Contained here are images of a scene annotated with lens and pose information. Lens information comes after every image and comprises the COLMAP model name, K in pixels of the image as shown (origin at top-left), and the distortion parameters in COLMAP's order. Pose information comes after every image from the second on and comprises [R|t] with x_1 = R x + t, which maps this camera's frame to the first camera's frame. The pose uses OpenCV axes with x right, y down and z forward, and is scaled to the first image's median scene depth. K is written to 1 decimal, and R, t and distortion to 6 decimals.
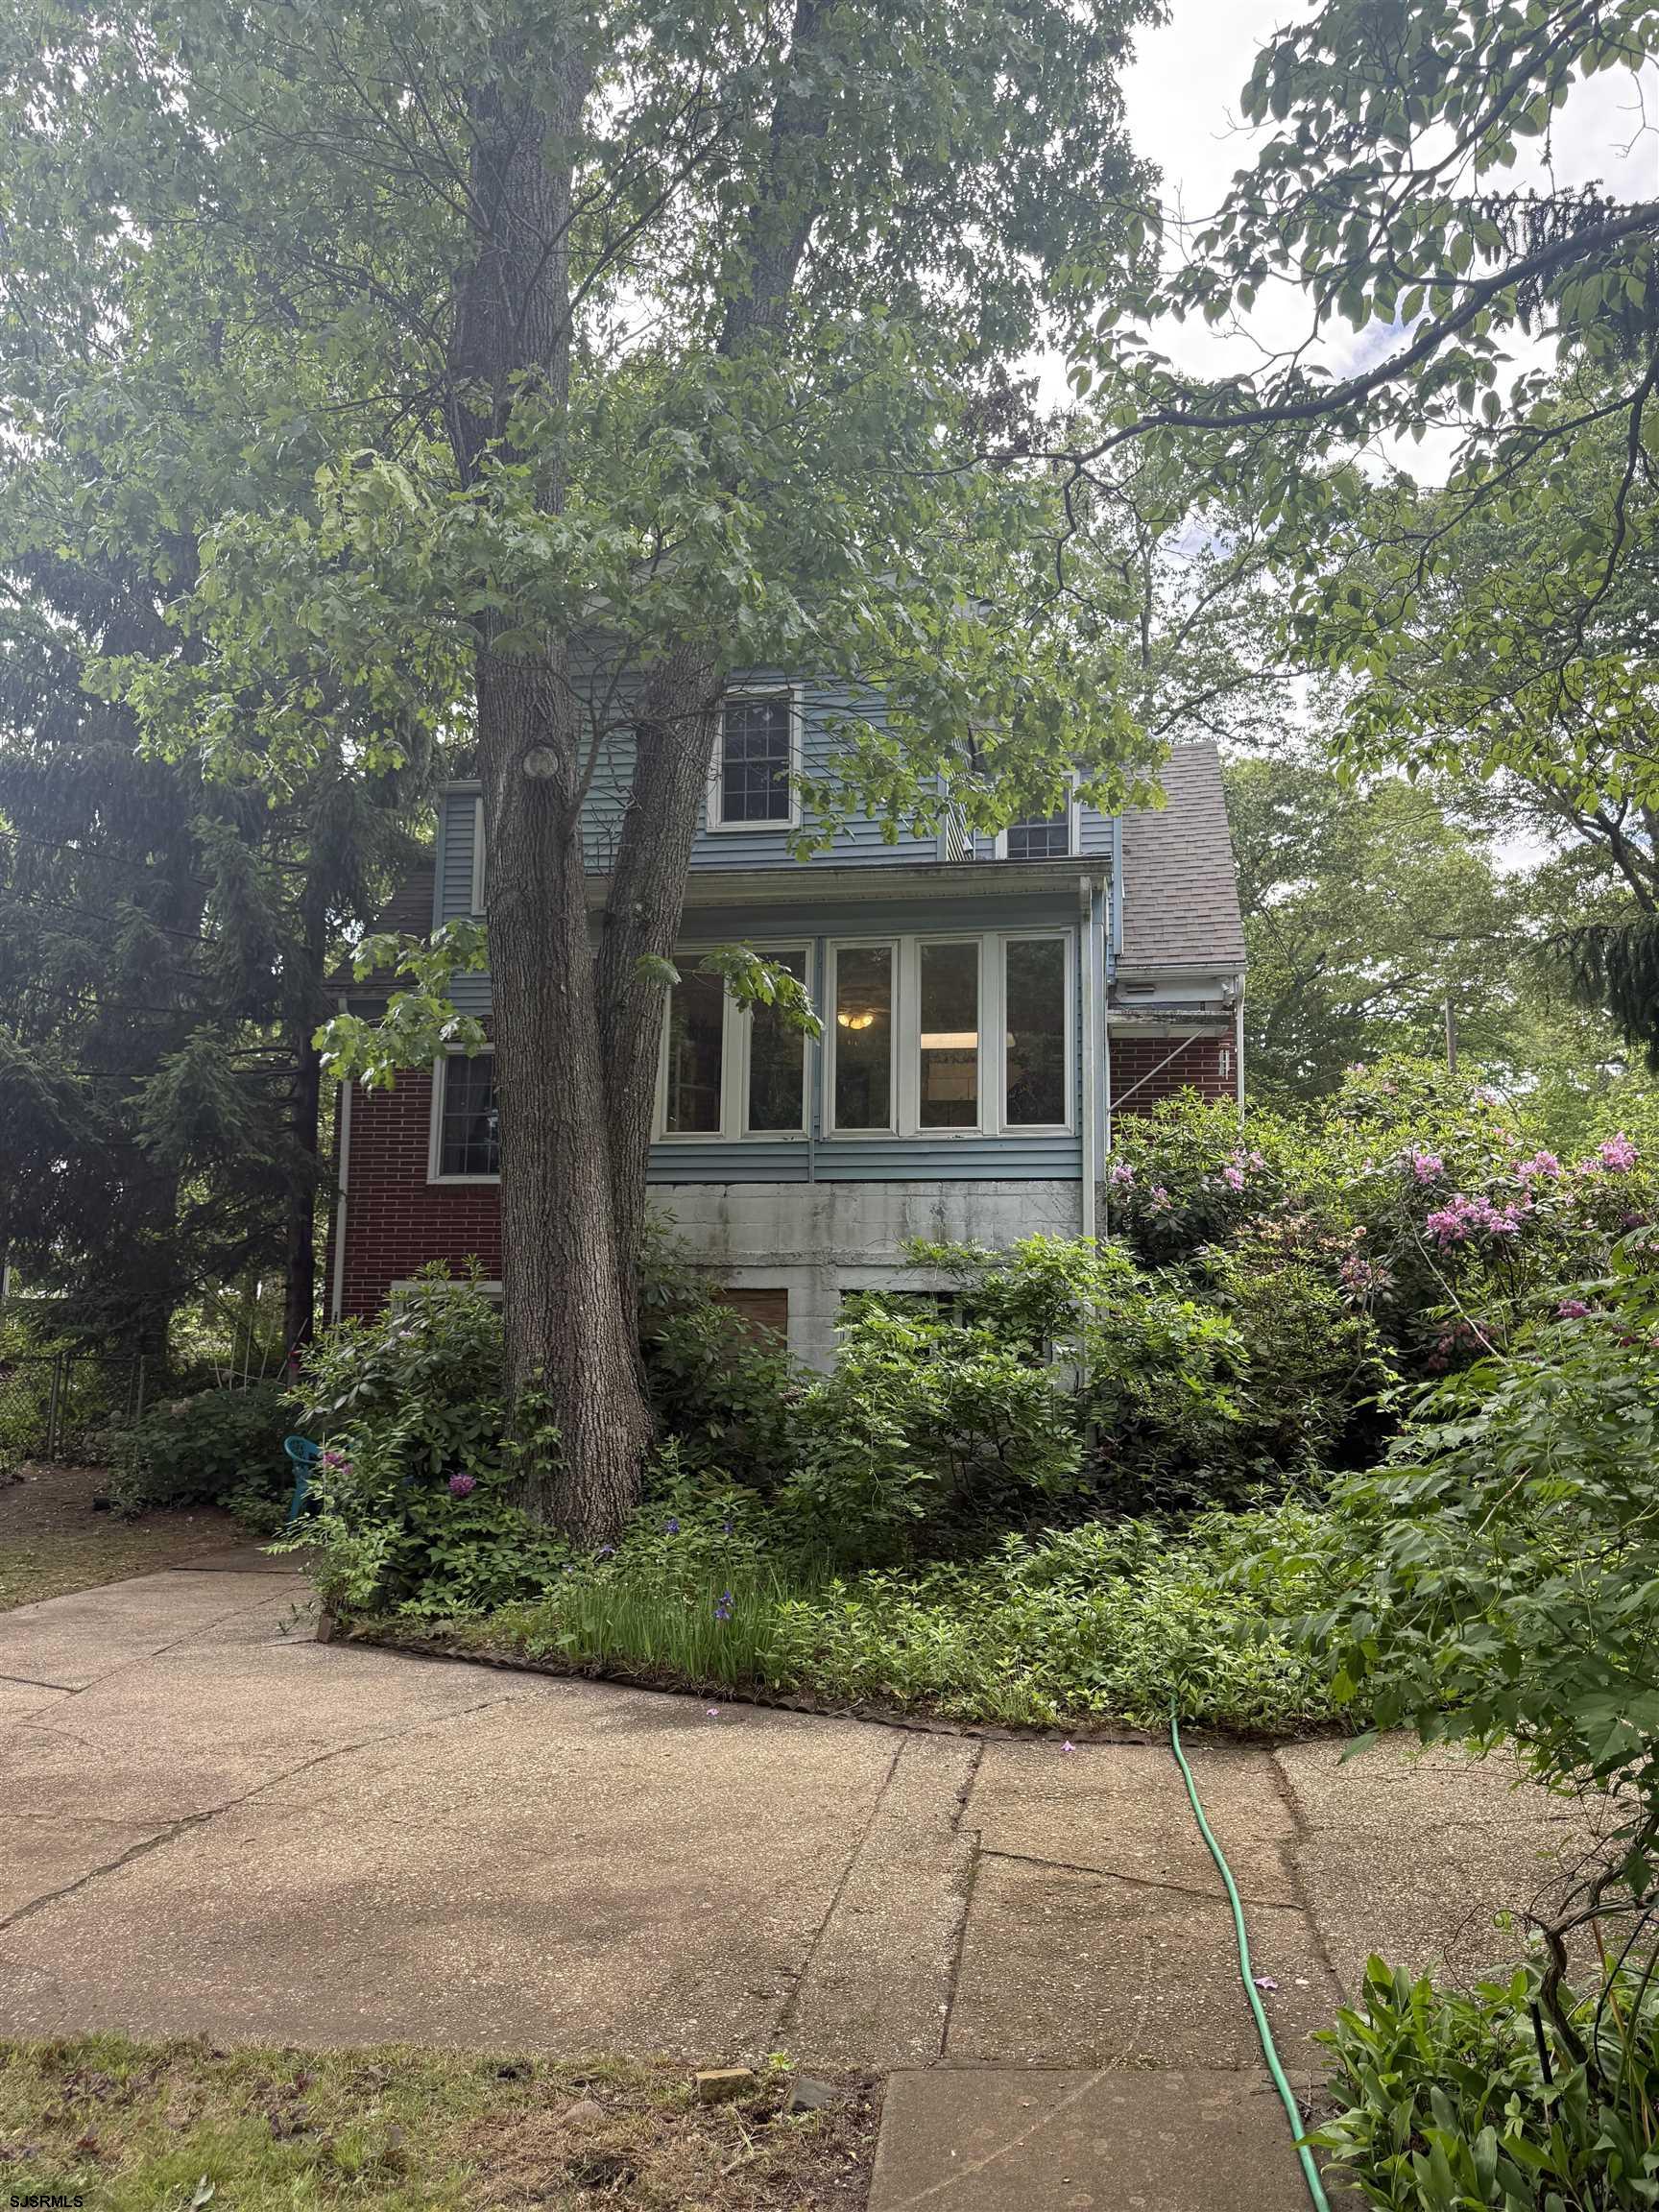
lens RADIAL K [[1558.1, 0, 829.0], [0, 1558.1, 1113.2], [0, 0, 1]] dist [0.130742, -0.201290]
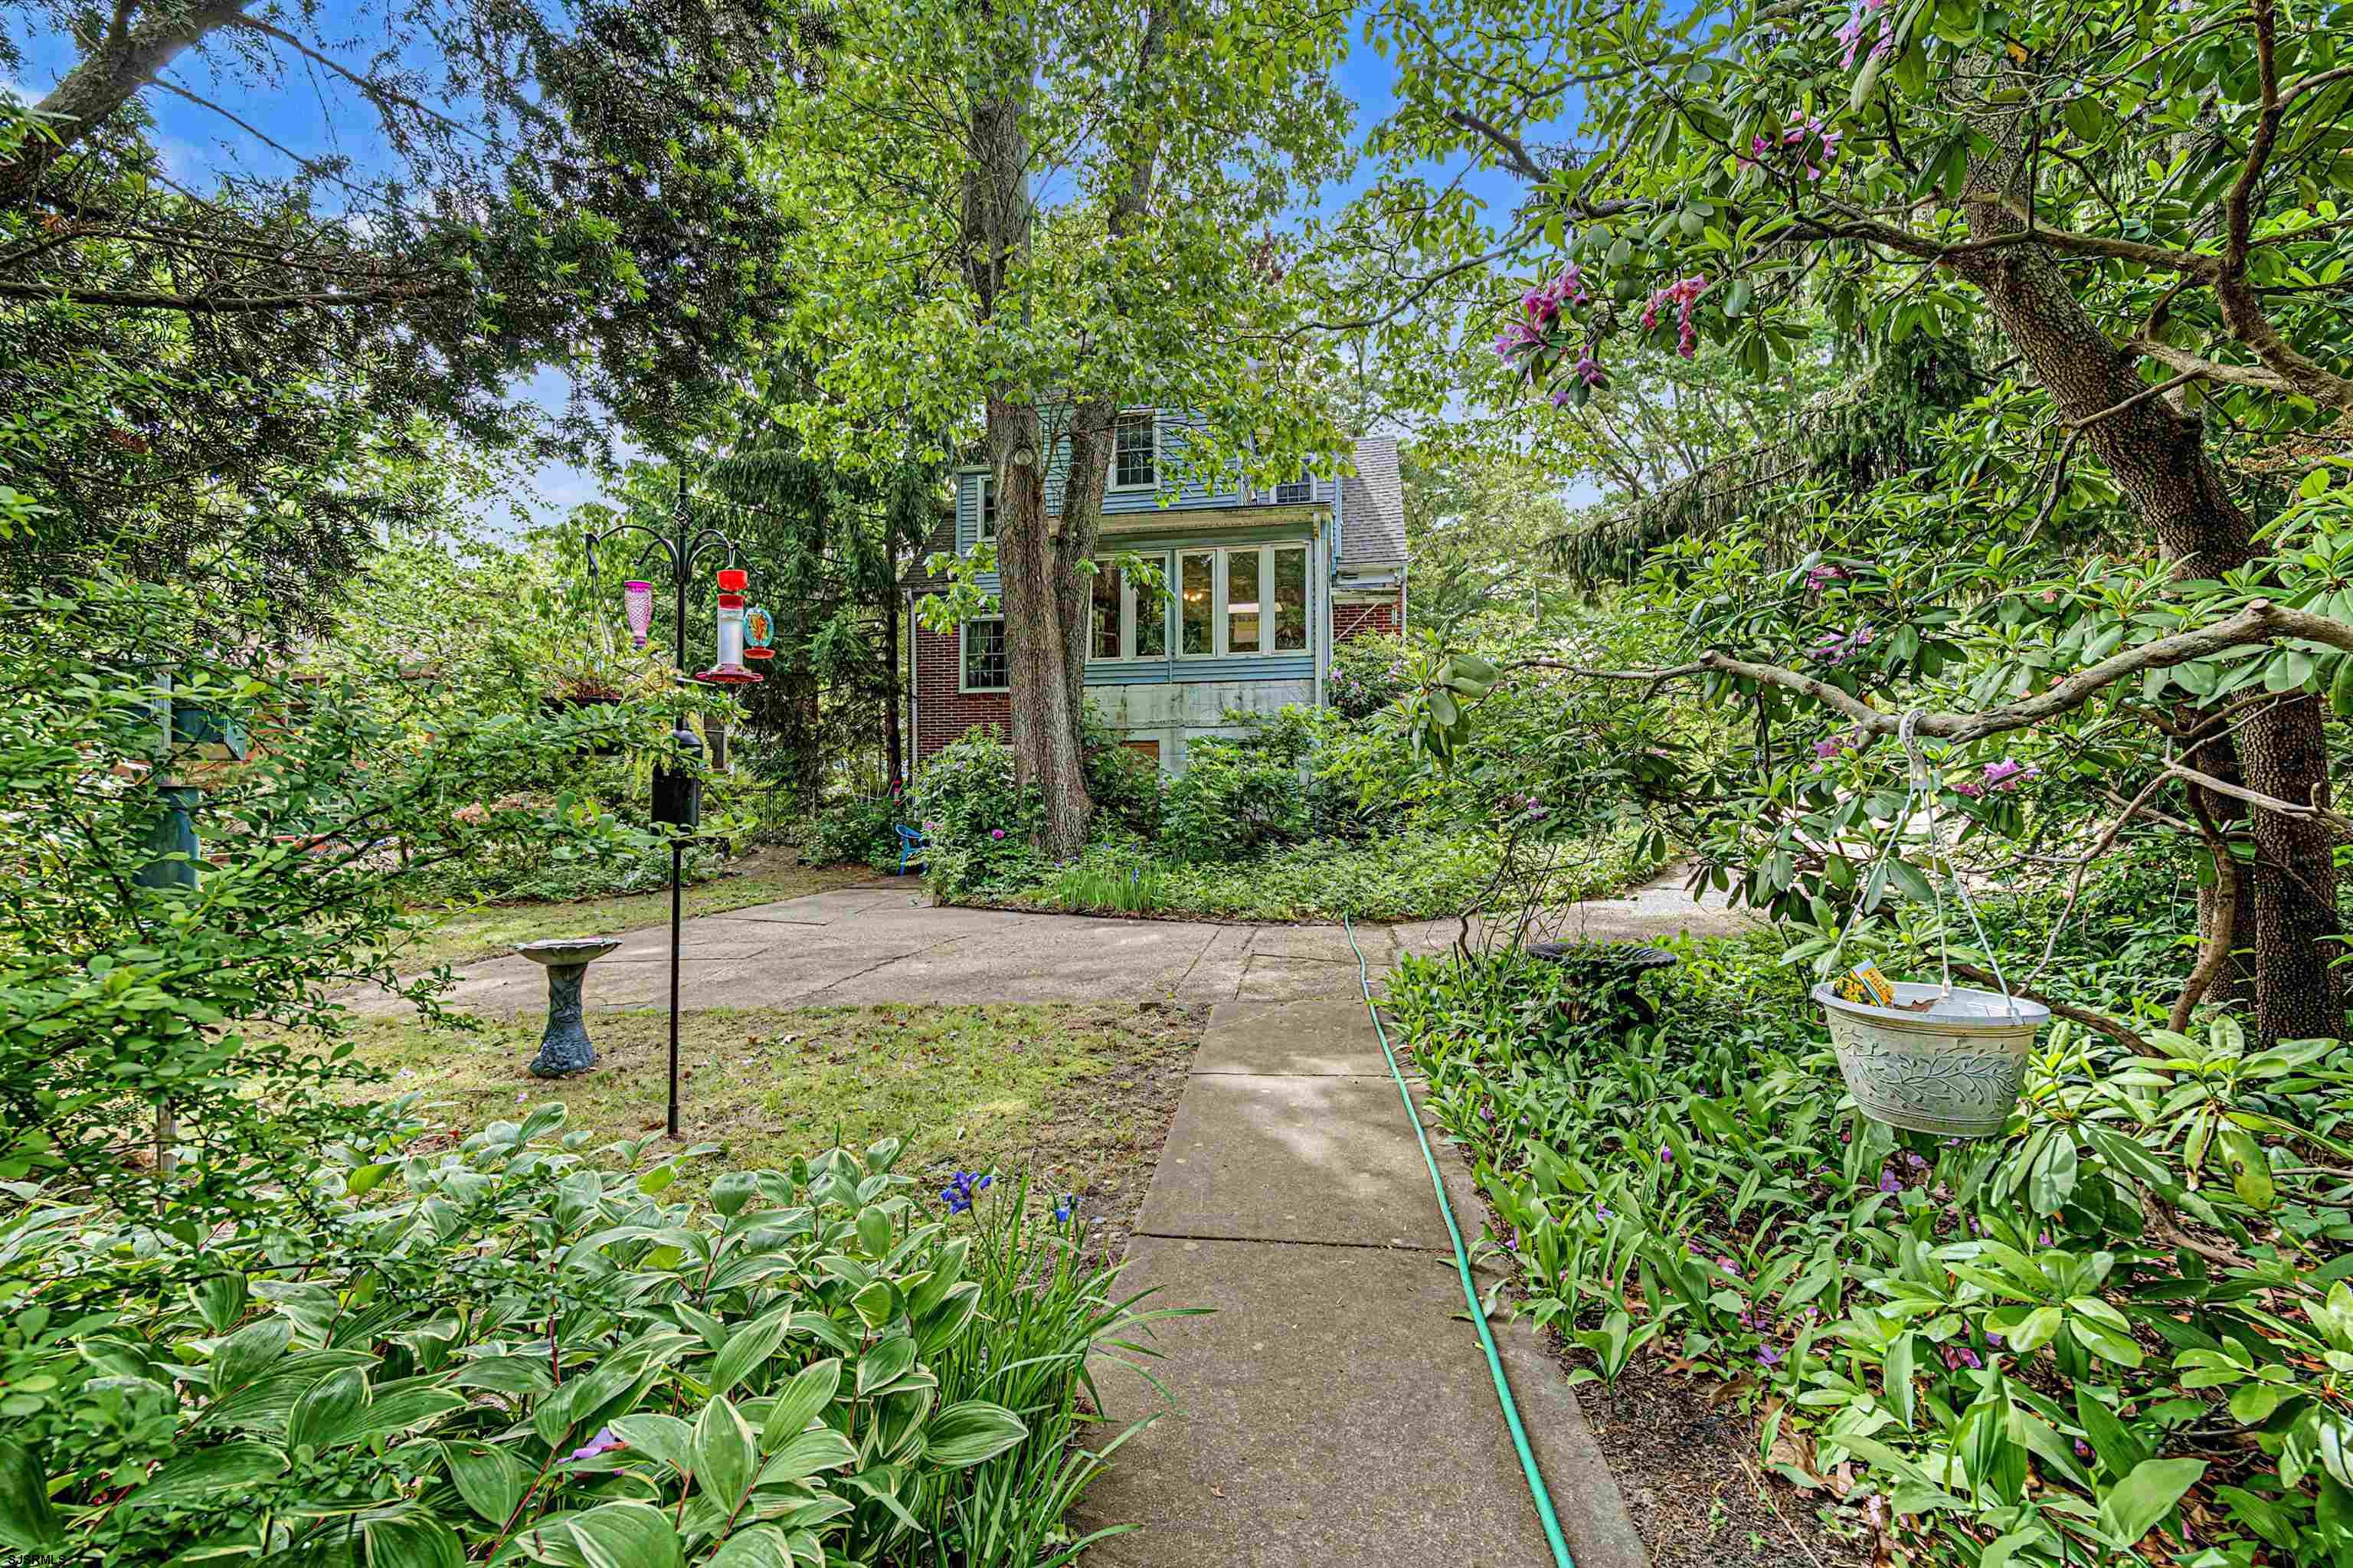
lens RADIAL K [[954.8, 0, 1170.7], [0, 954.8, 780.6], [0, 0, 1]] dist [-0.000645, -0.000041]
pose [[0.999826, -0.017109, -0.007424, -0.004578], [0.017870, 0.992746, 0.118896, 0.024931], [0.005336, -0.119008, 0.992879, -0.154990]]
